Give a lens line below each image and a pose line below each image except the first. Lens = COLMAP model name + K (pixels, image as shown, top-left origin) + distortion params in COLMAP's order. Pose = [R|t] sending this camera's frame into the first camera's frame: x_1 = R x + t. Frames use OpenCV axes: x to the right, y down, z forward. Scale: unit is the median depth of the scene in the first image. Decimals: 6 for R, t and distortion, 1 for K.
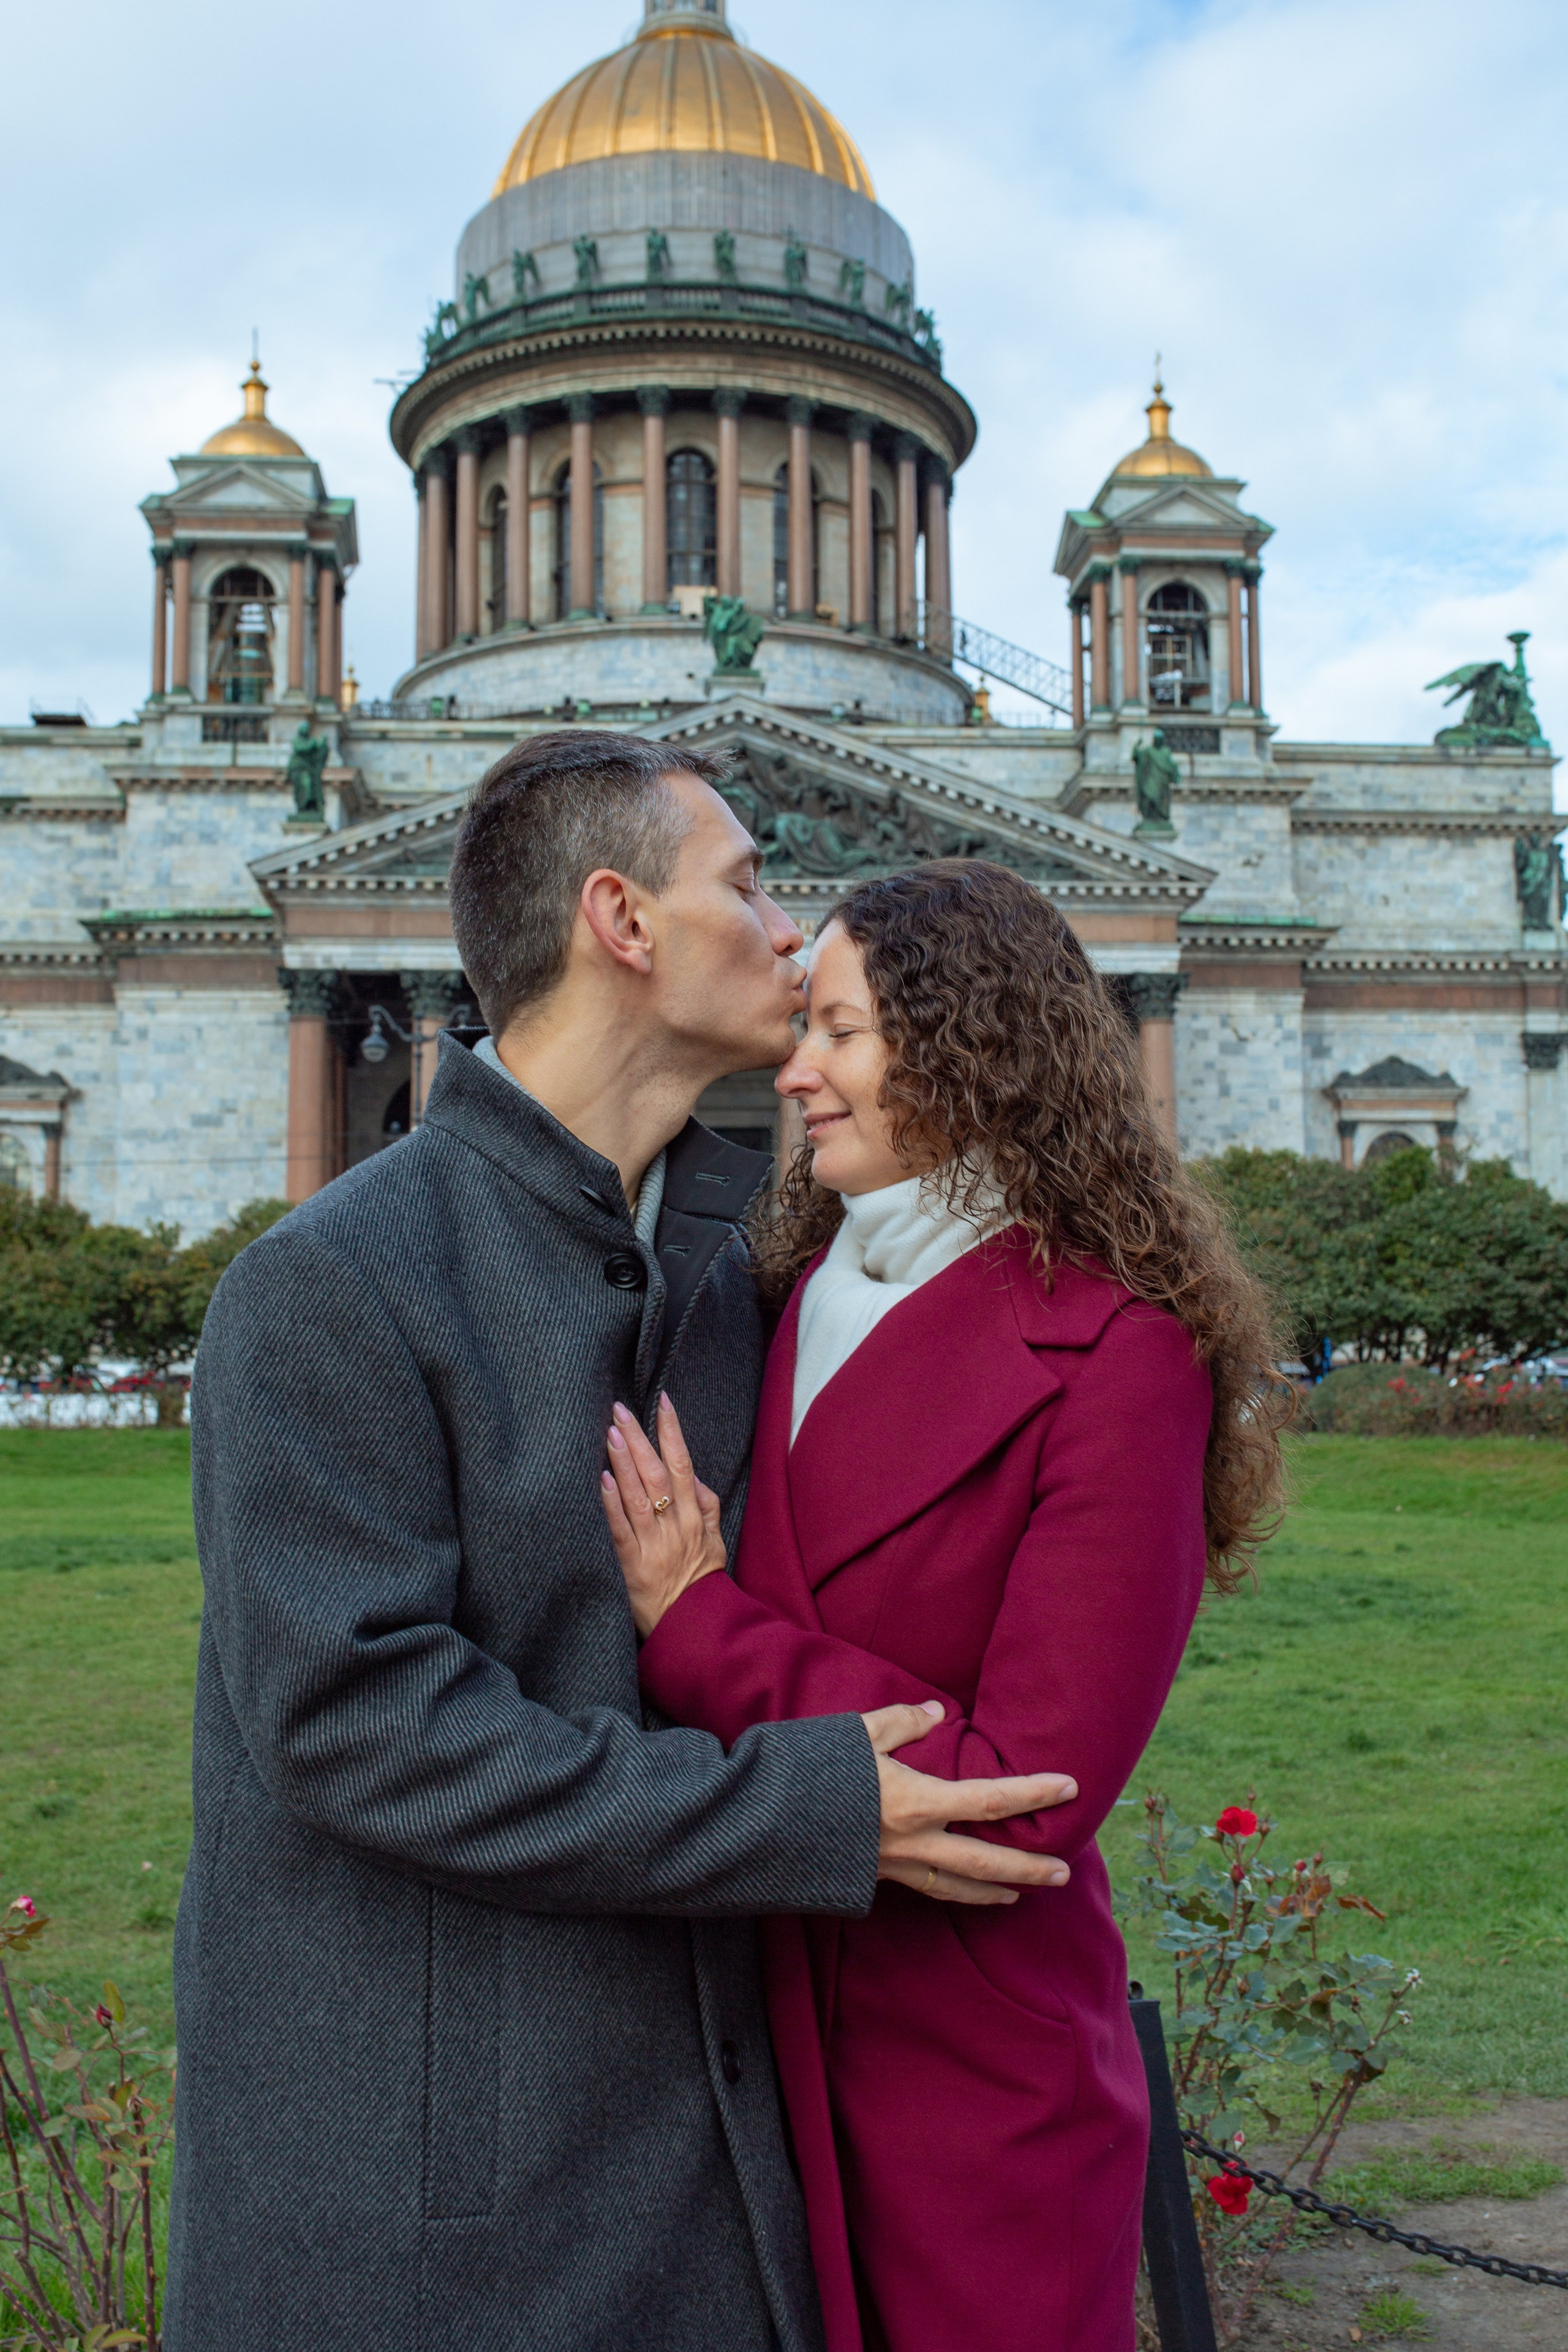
lens RADIAL K [[2329.2, 0, 777.0], [0, 2329.2, 1165.9], [0, 0, 1]] dist [-0.024502, 0.000000]
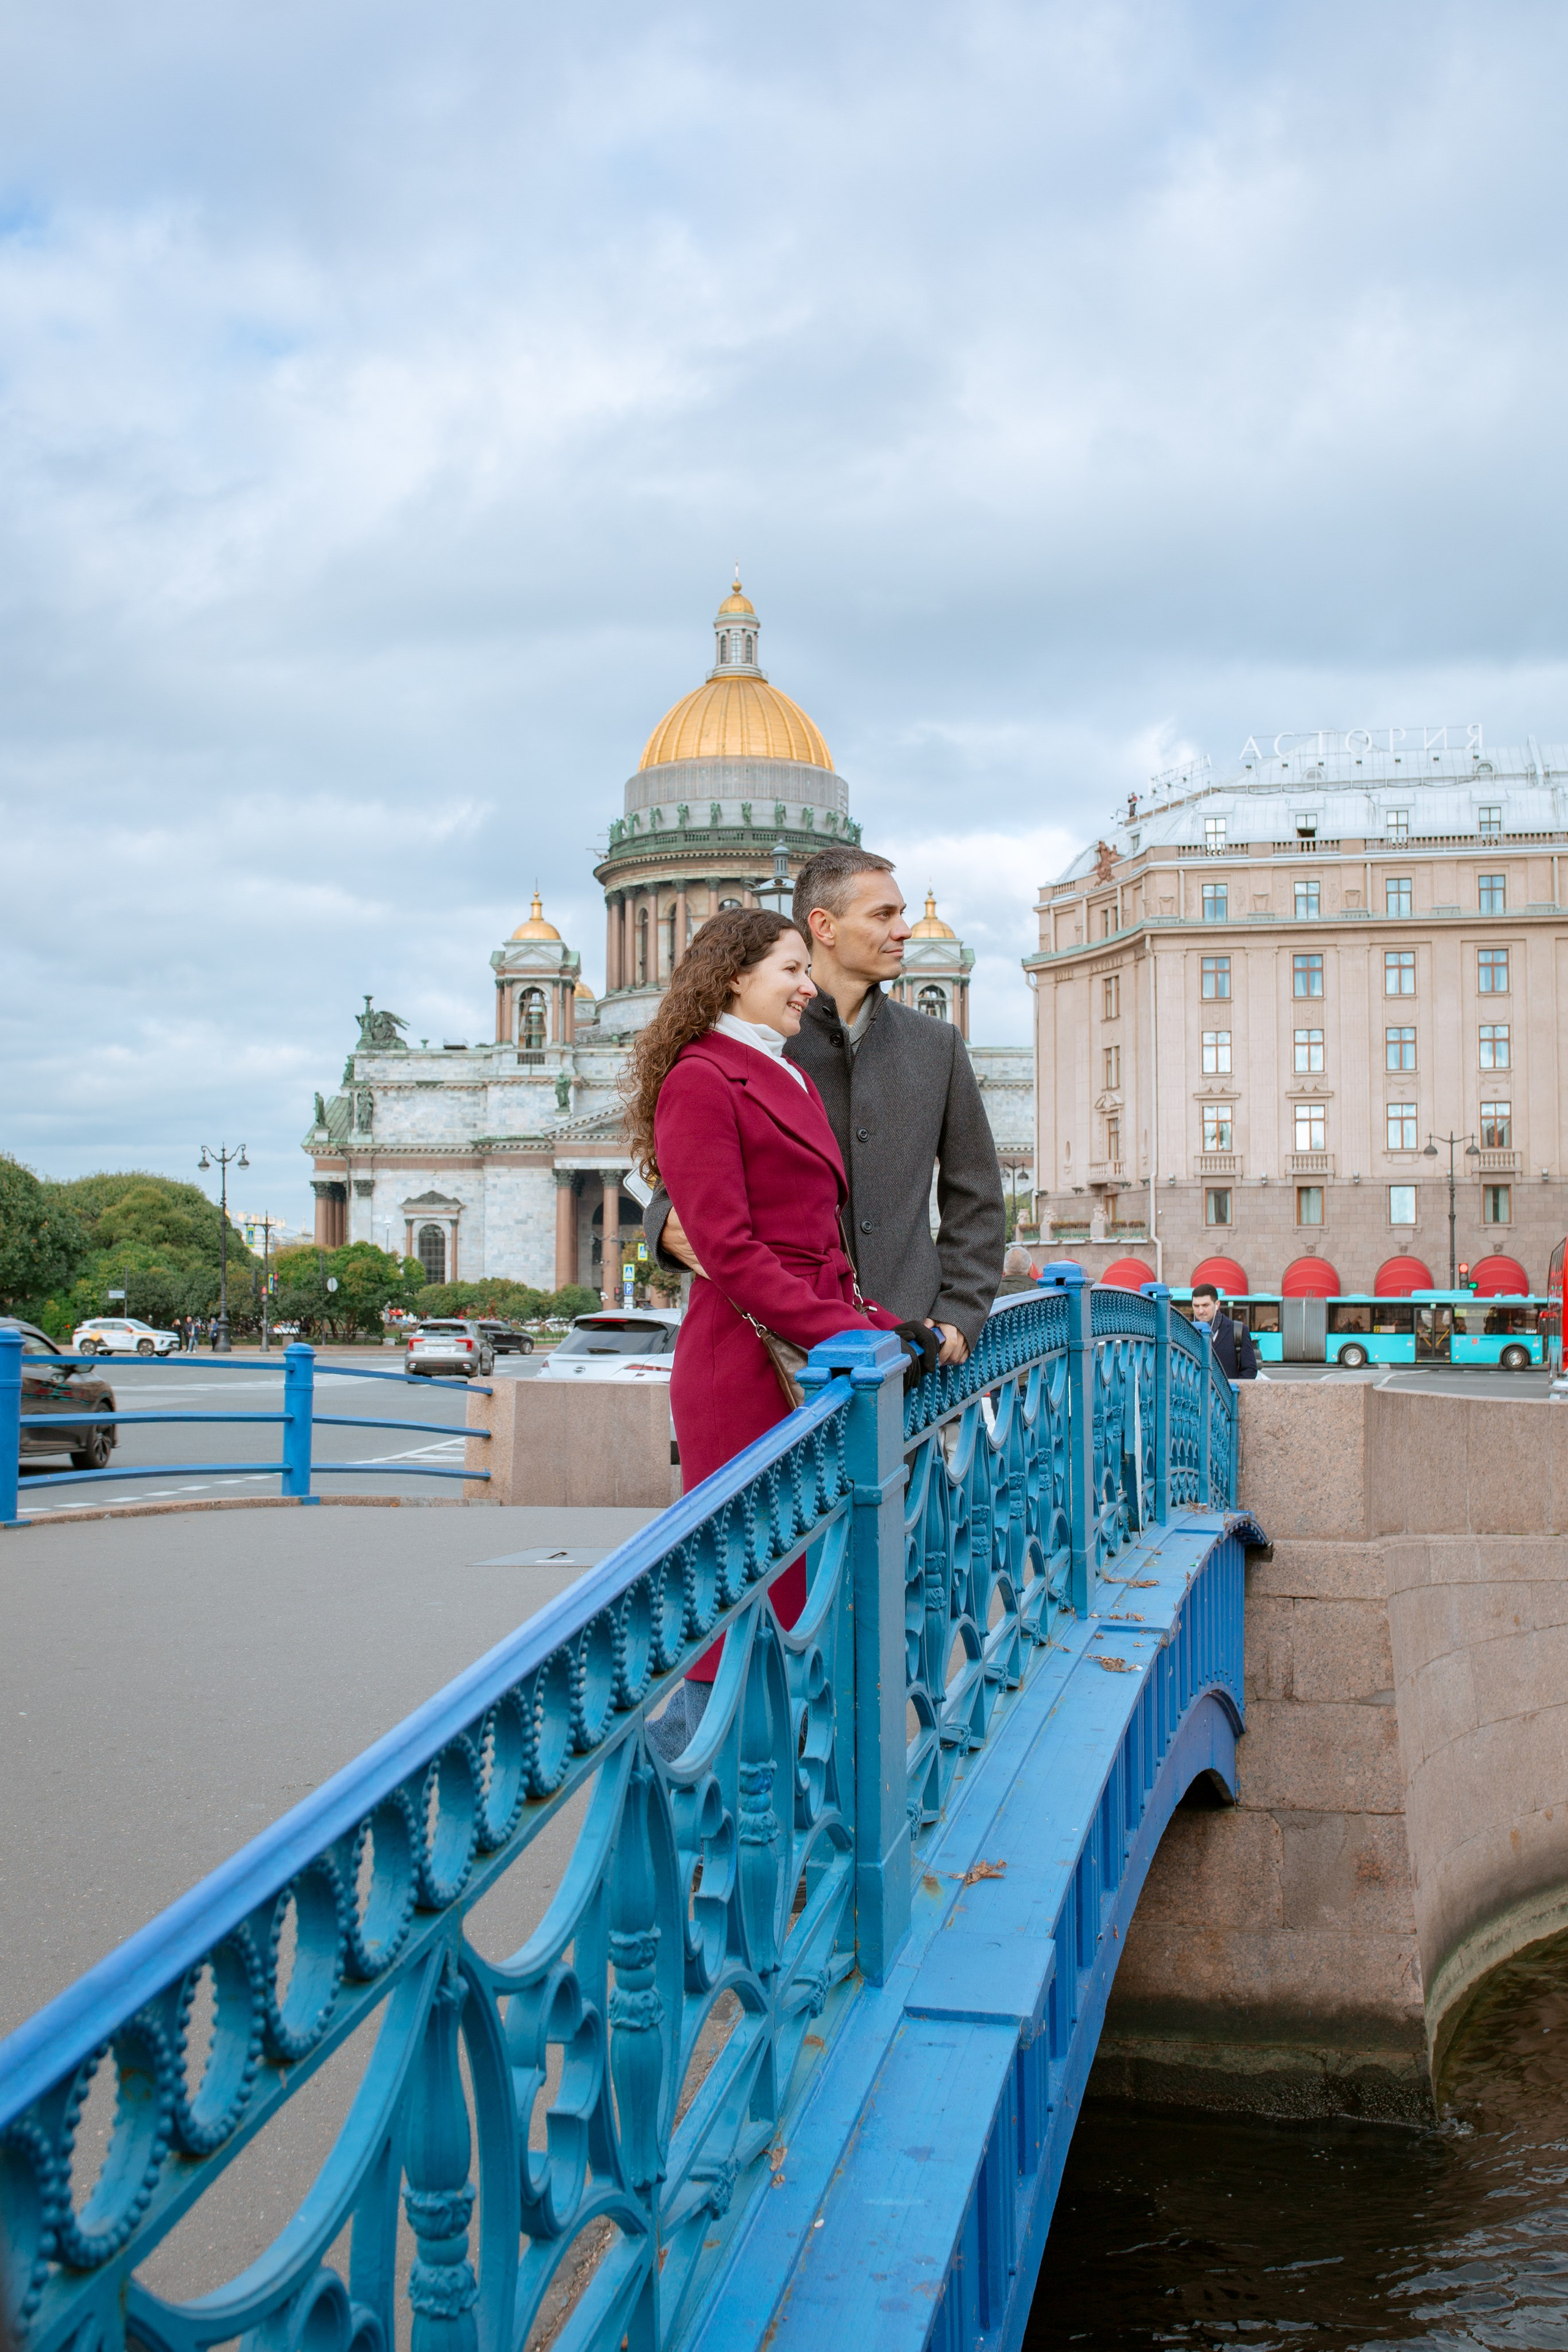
lens RADIAL K [[2329.2, 0, 786.8], [0, 2329.2, 1182.5], [0, 0, 1]] dist [-0.024502, 0.000000]
pose [[0.996711, 0.002567, -0.080998, 0.220737], [-0.000643, 0.999717, 0.023761, -0.113321], [0.081036, -0.023631, 0.996431, -1.348274]]
